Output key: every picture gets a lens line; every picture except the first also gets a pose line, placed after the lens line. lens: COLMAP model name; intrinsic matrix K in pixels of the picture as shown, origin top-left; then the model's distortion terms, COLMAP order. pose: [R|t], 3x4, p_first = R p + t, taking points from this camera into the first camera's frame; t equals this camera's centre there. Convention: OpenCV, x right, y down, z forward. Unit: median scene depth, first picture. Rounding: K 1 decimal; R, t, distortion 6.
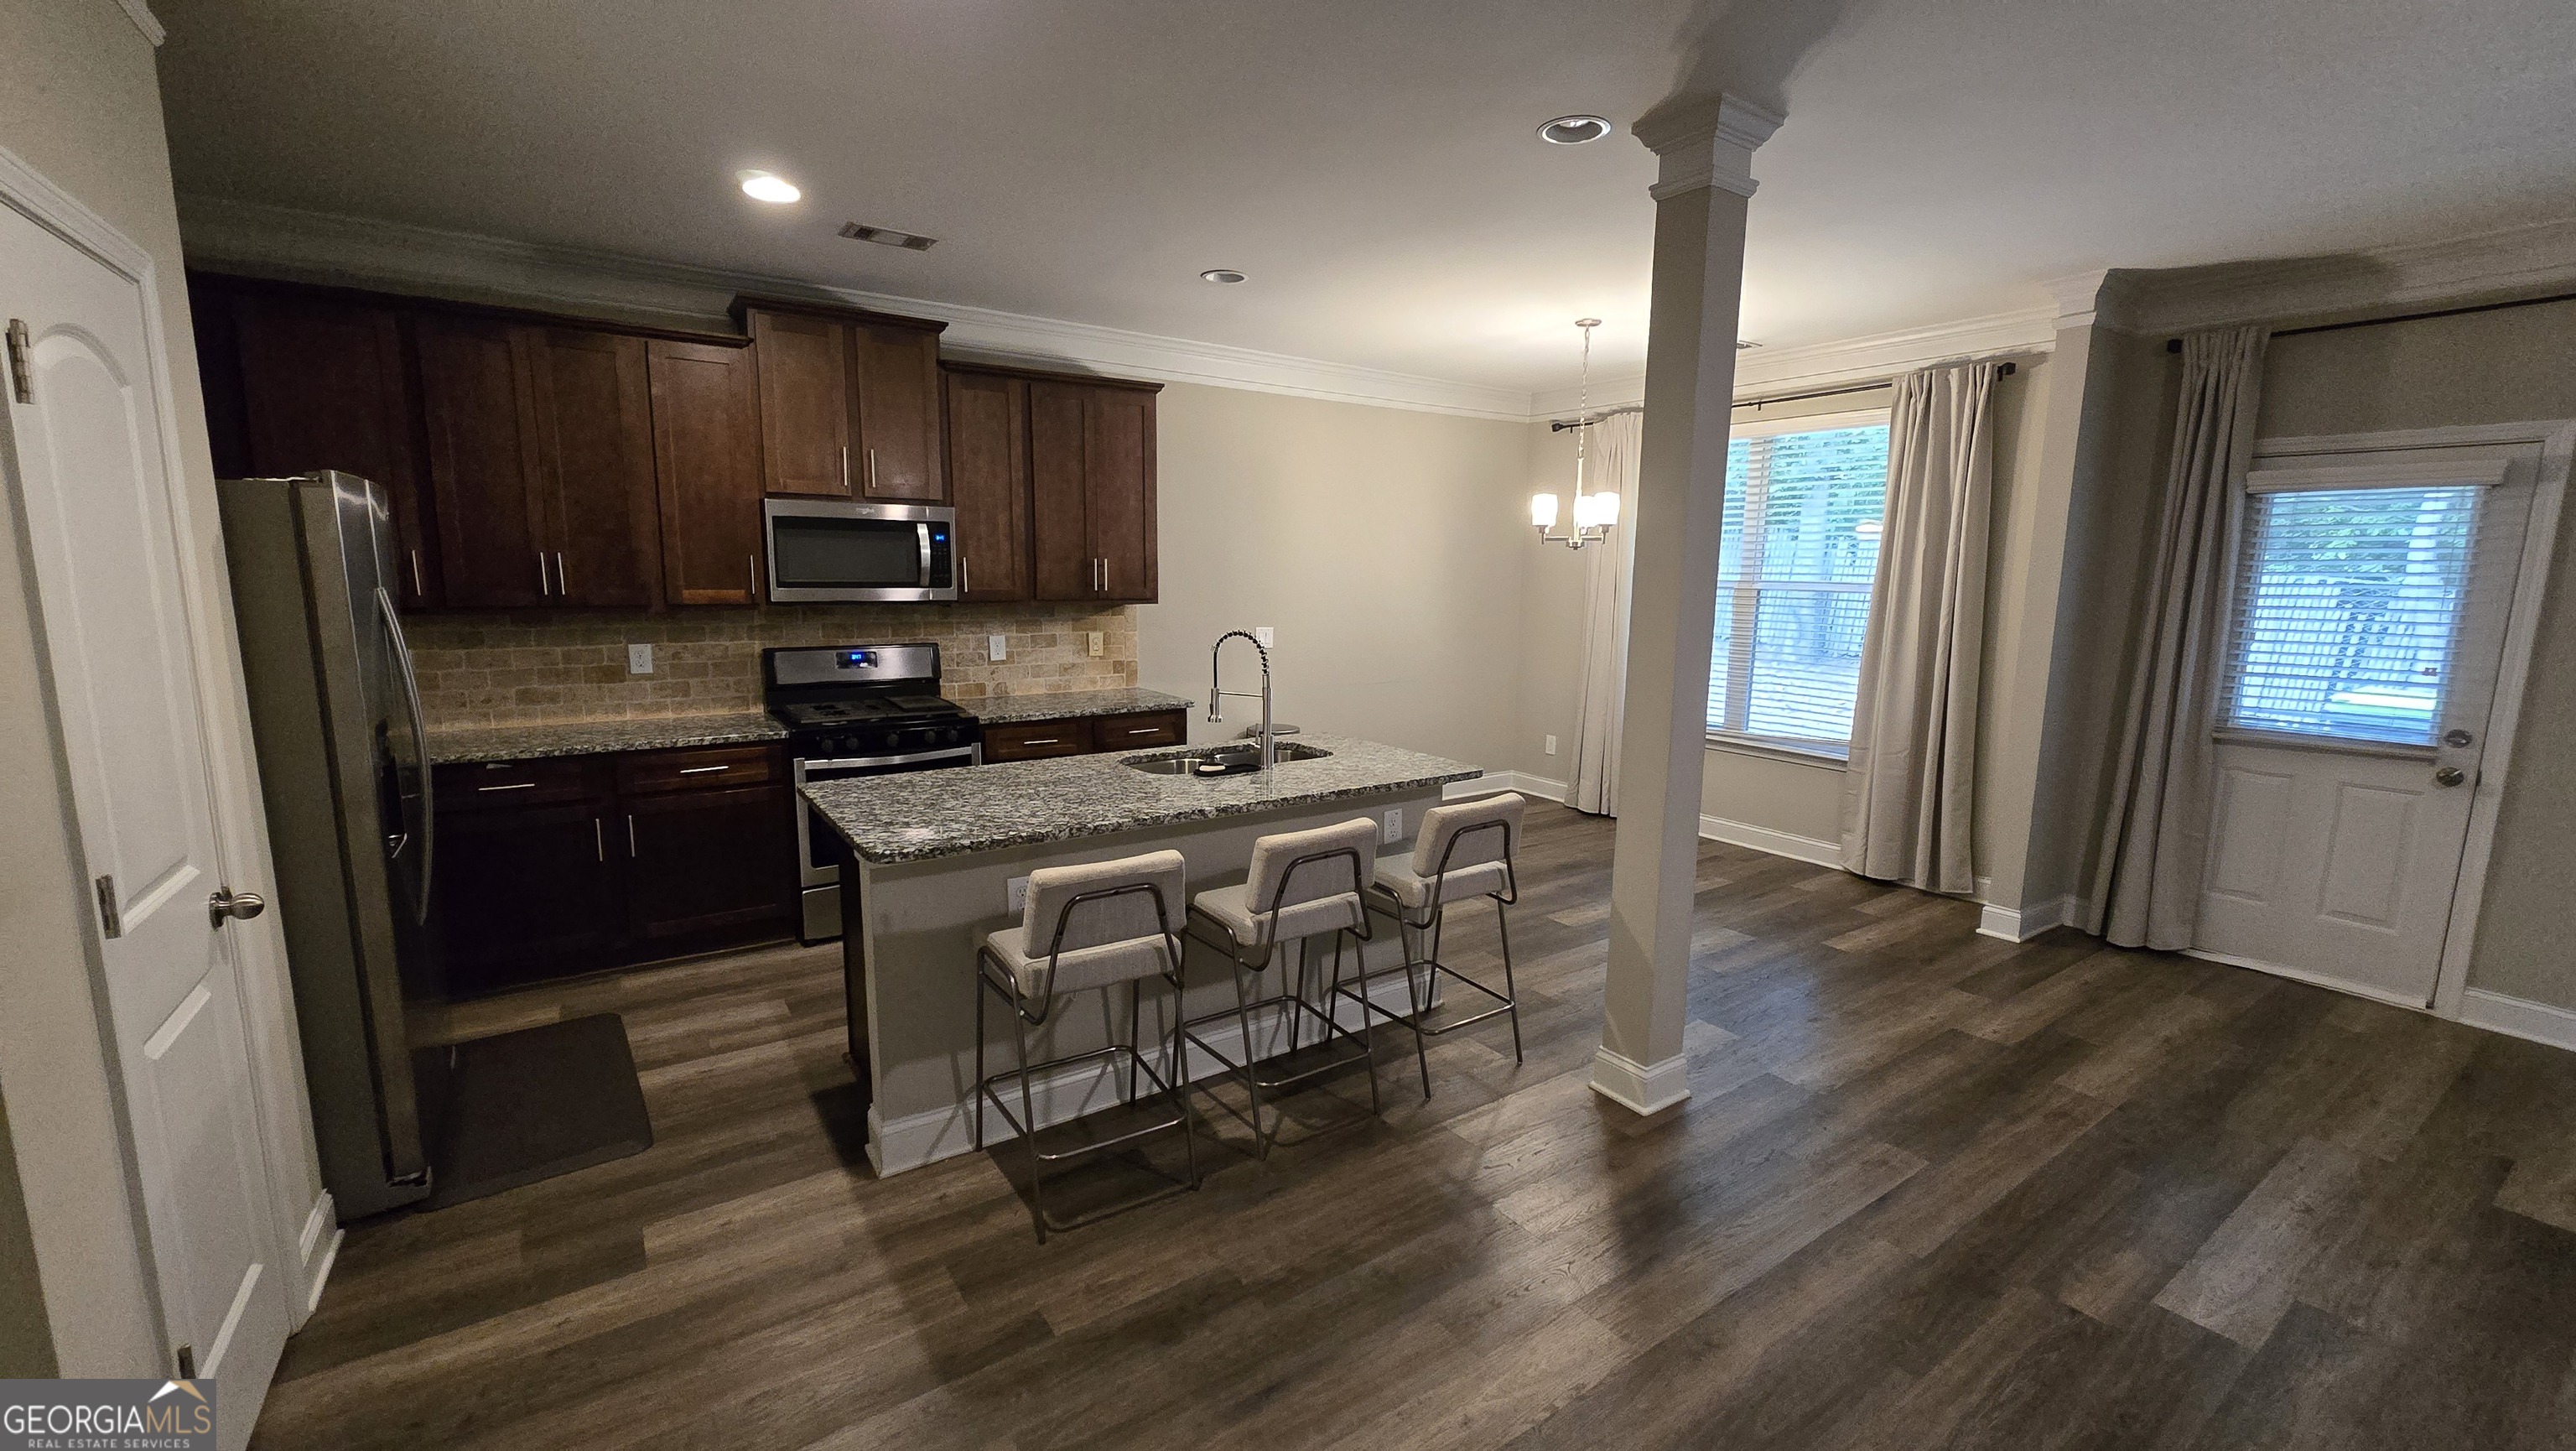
lens RADIAL K [[1045.6, 0, 1298.1], [0, 1045.6, 733.6], [0, 0, 1]] dist [0.002393, -0.001585]
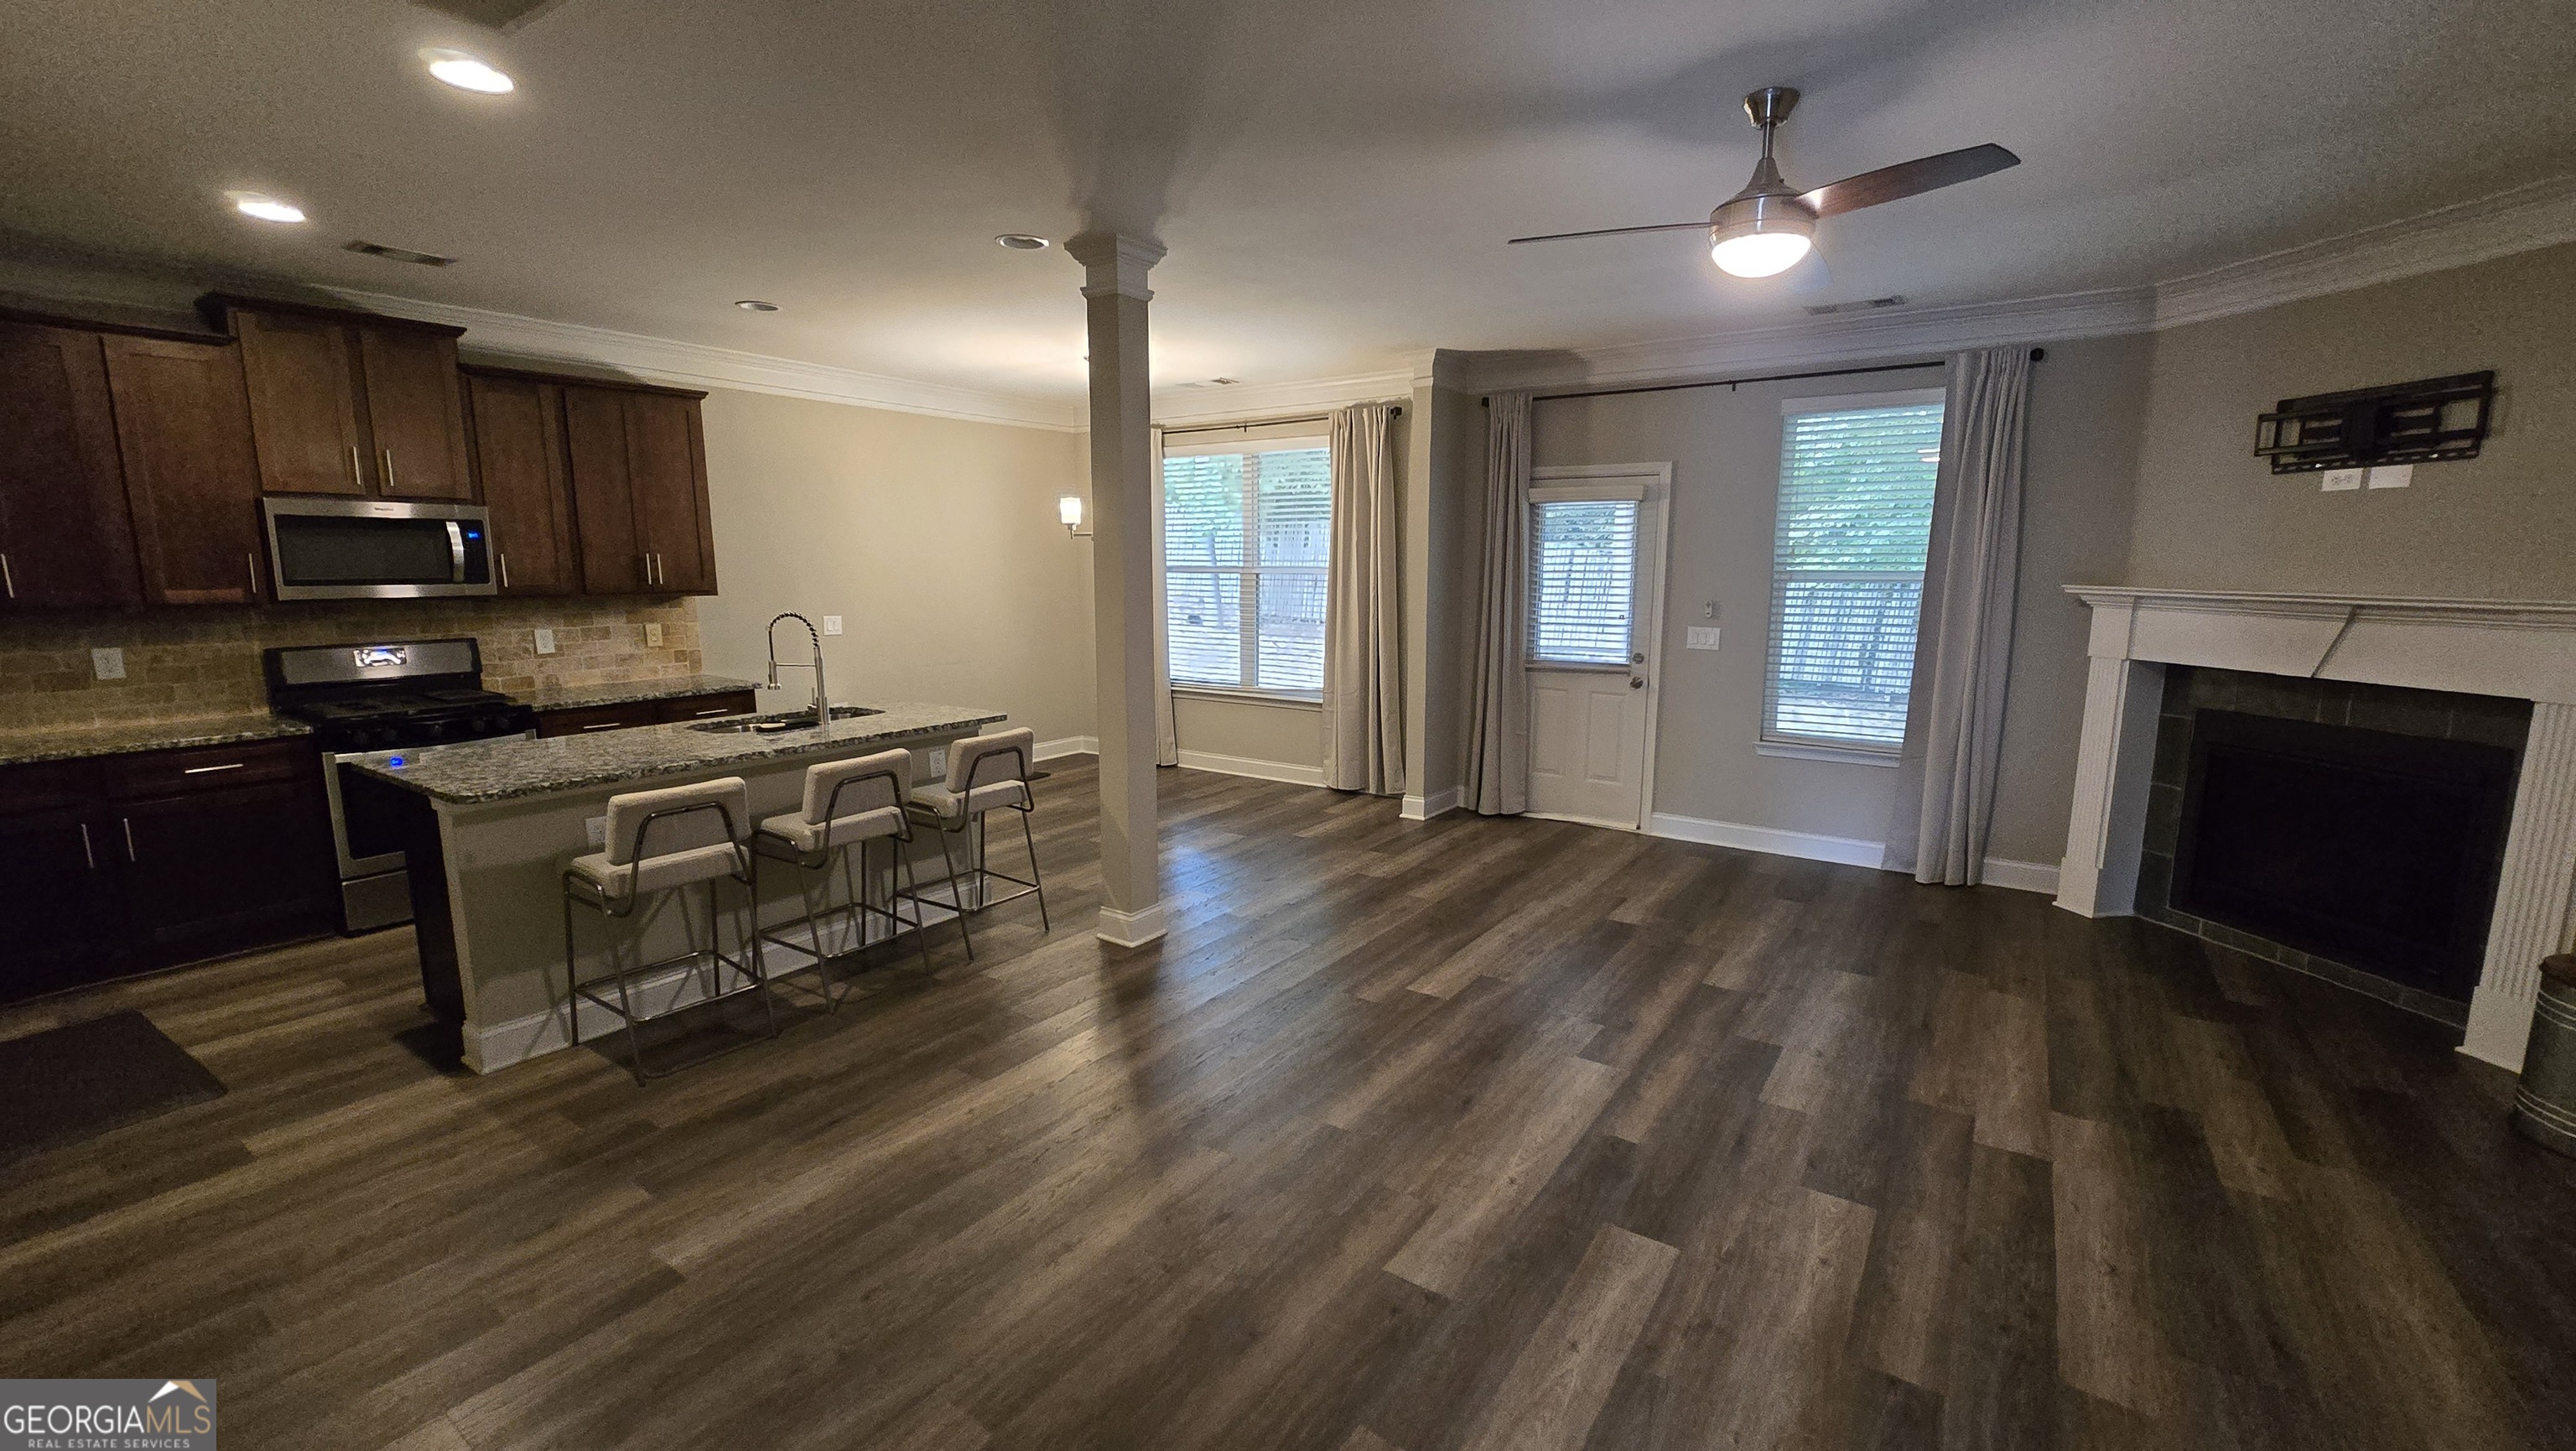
lens RADIAL K [[1045.6, 0, 1304.2], [0, 1045.6, 729.6], [0, 0, 1]] dist [0.002393, -0.001585]
pose [[0.933427, -0.068649, 0.352137, 0.059535], [0.067179, 0.997606, 0.016408, 0.053293], [-0.352421, 0.008341, 0.935804, -0.321300]]
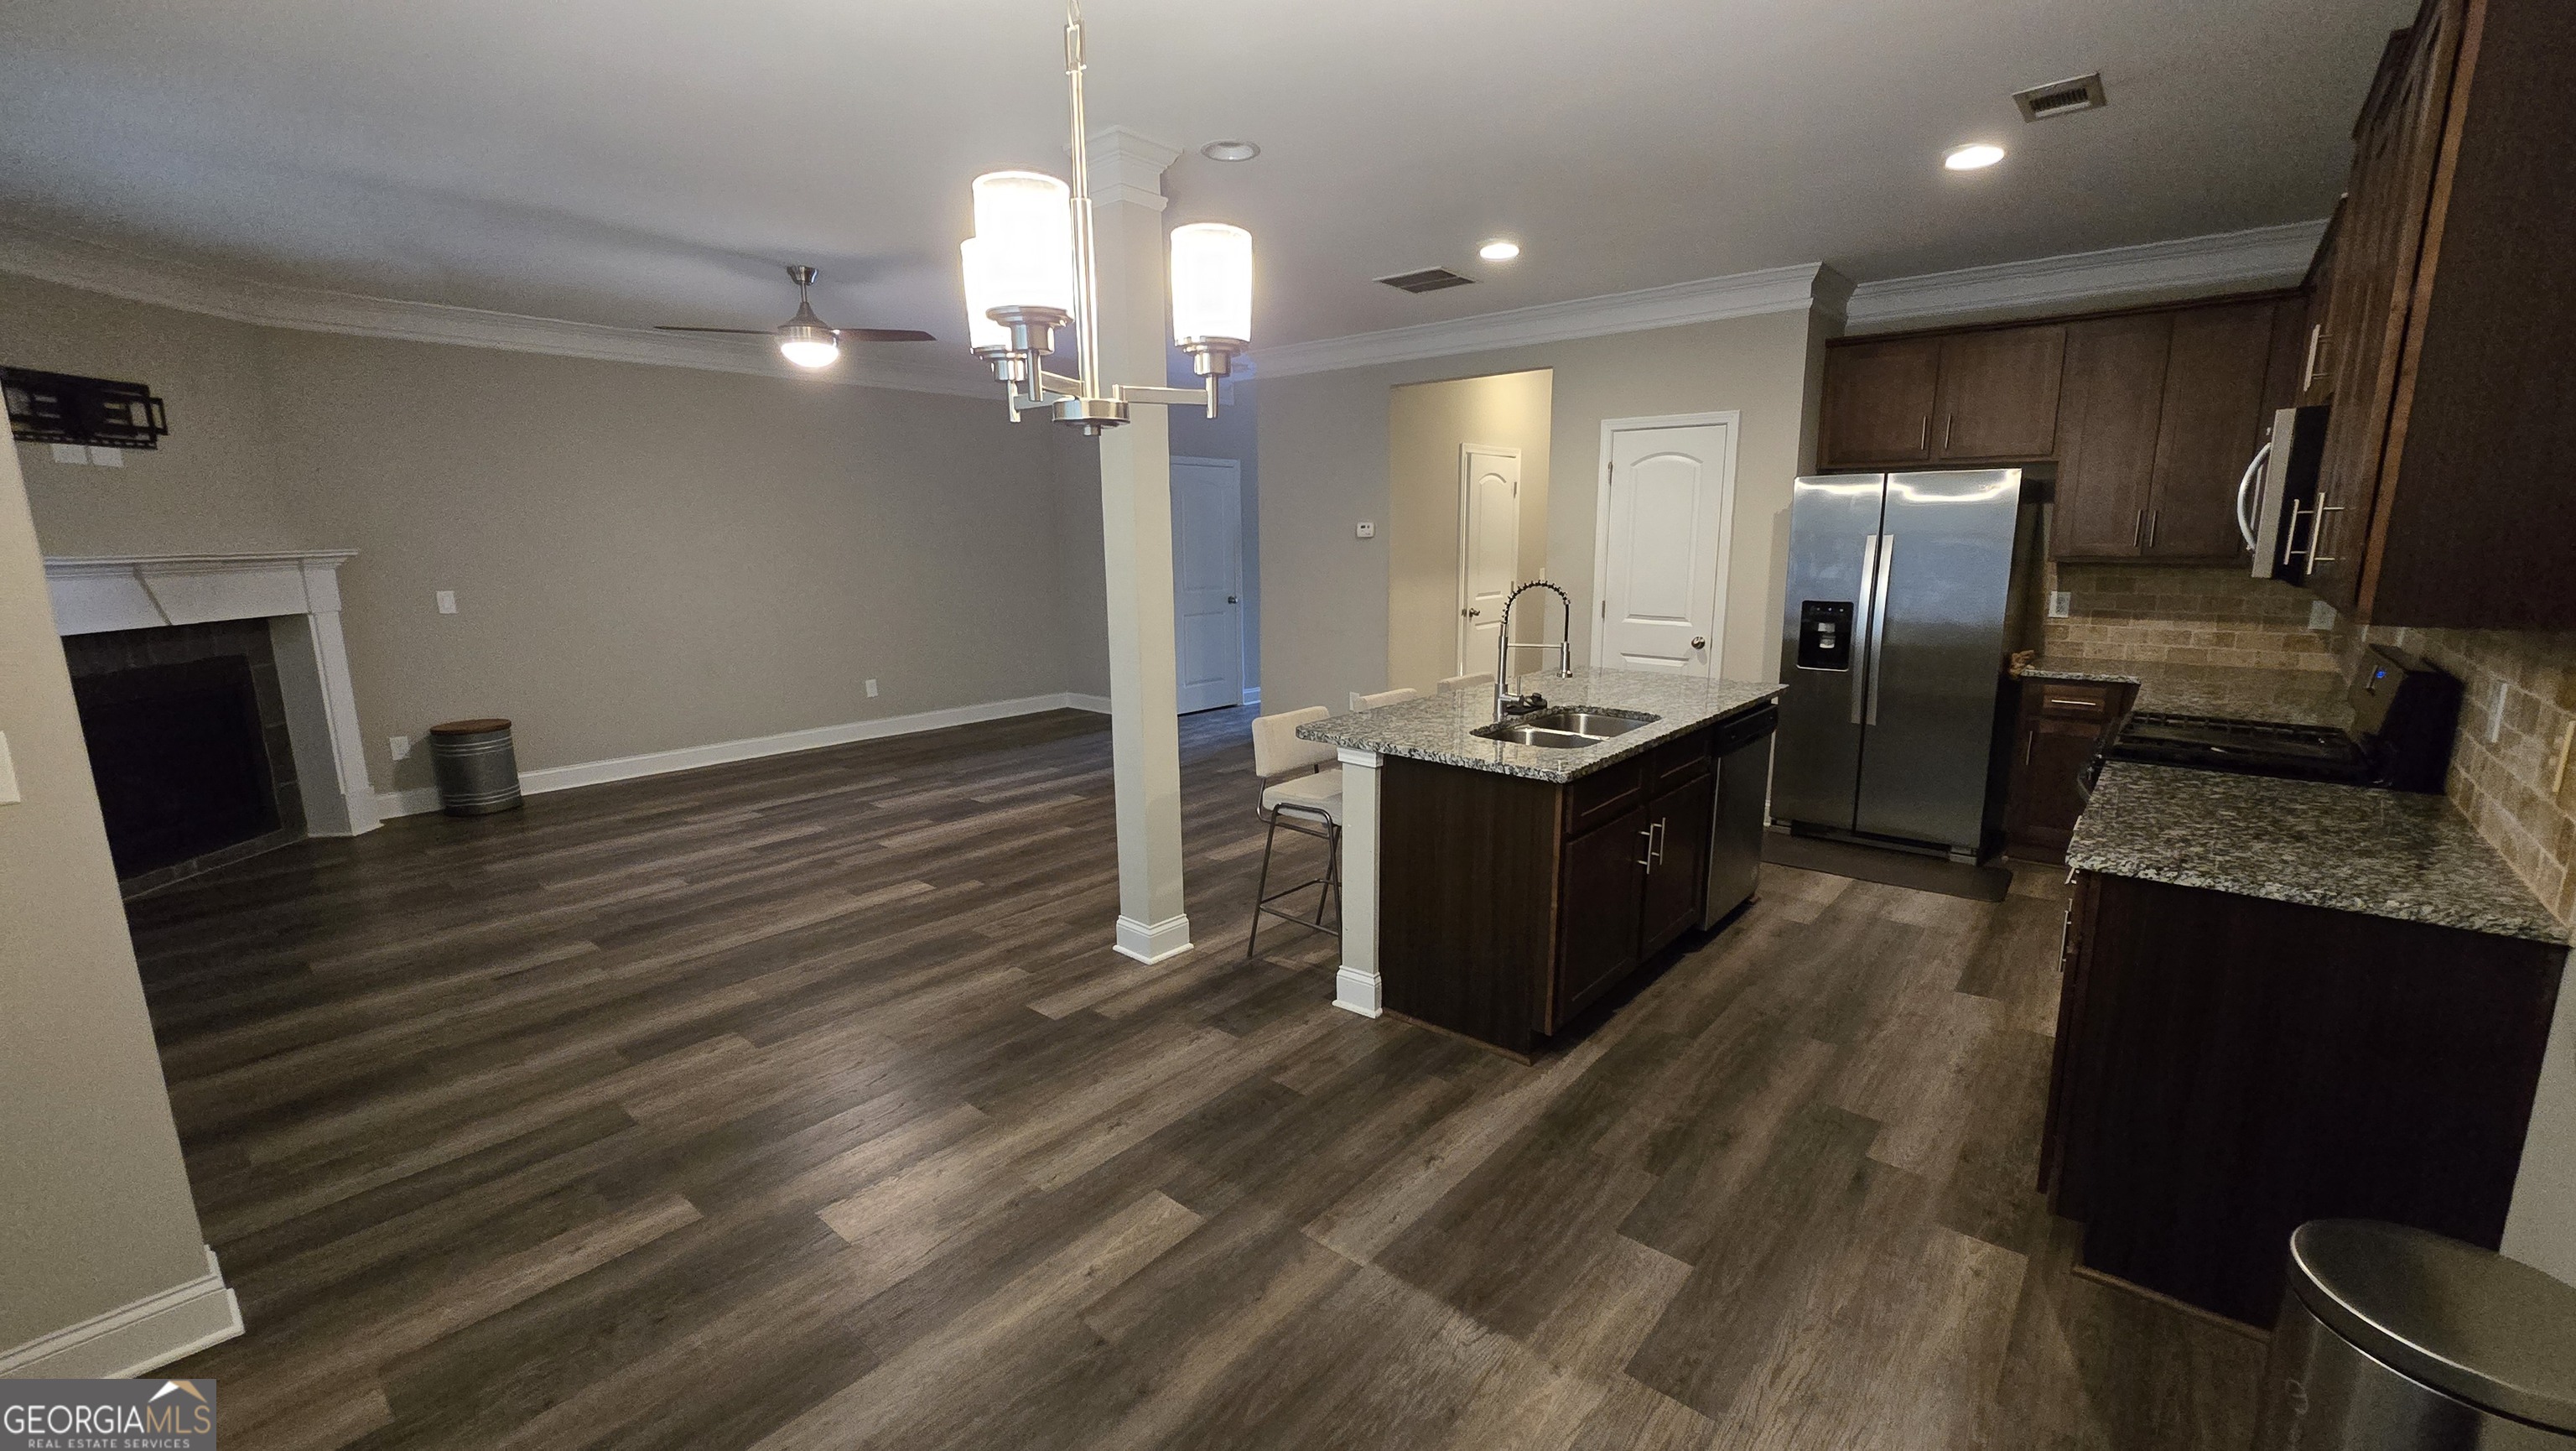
lens RADIAL K [[1045.6, 0, 1289.4], [0, 1045.6, 730.6], [0, 0, 1]] dist [0.002393, -0.001585]
pose [[-0.968211, 0.043484, -0.246326, 0.398314], [-0.044130, 0.939631, 0.339332, -0.273982], [0.246211, 0.339415, -0.907842, 1.782260]]
